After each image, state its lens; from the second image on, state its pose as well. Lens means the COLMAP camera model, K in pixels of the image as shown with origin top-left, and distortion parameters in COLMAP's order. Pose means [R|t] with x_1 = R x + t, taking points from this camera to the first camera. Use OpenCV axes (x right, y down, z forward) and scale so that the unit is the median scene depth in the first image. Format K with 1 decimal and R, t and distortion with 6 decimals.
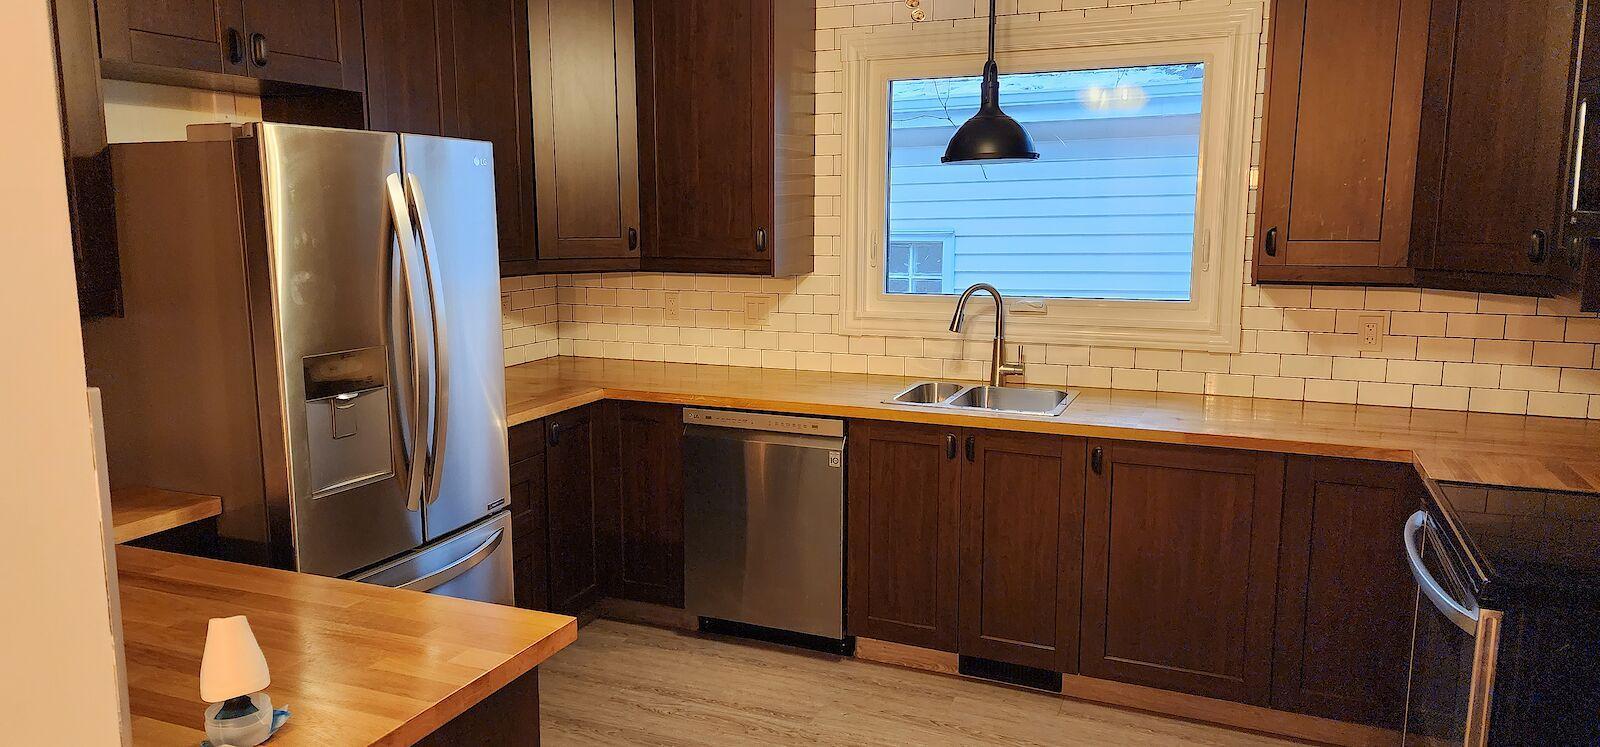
lens RADIAL K [[1059.8, 0, 800.0], [0, 1059.8, 373.5], [0, 0, 1]] dist [0.271543, -0.000003]
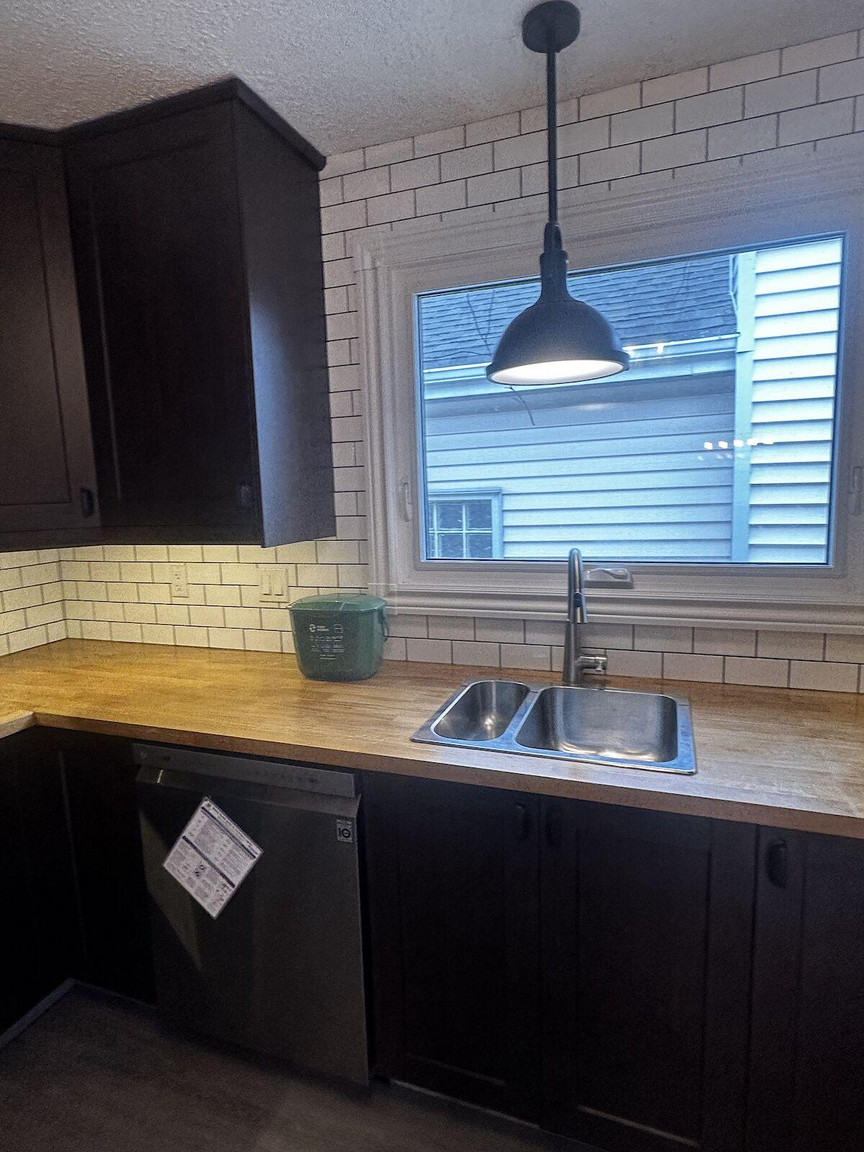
lens RADIAL K [[636.3, 0, 432.0], [0, 636.3, 576.0], [0, 0, 1]] dist [0.000605, 0.000046]
pose [[0.998611, -0.034577, 0.039761, 0.068097], [0.035120, 0.999298, -0.013033, -0.059414], [-0.039282, 0.014412, 0.999124, 0.539065]]
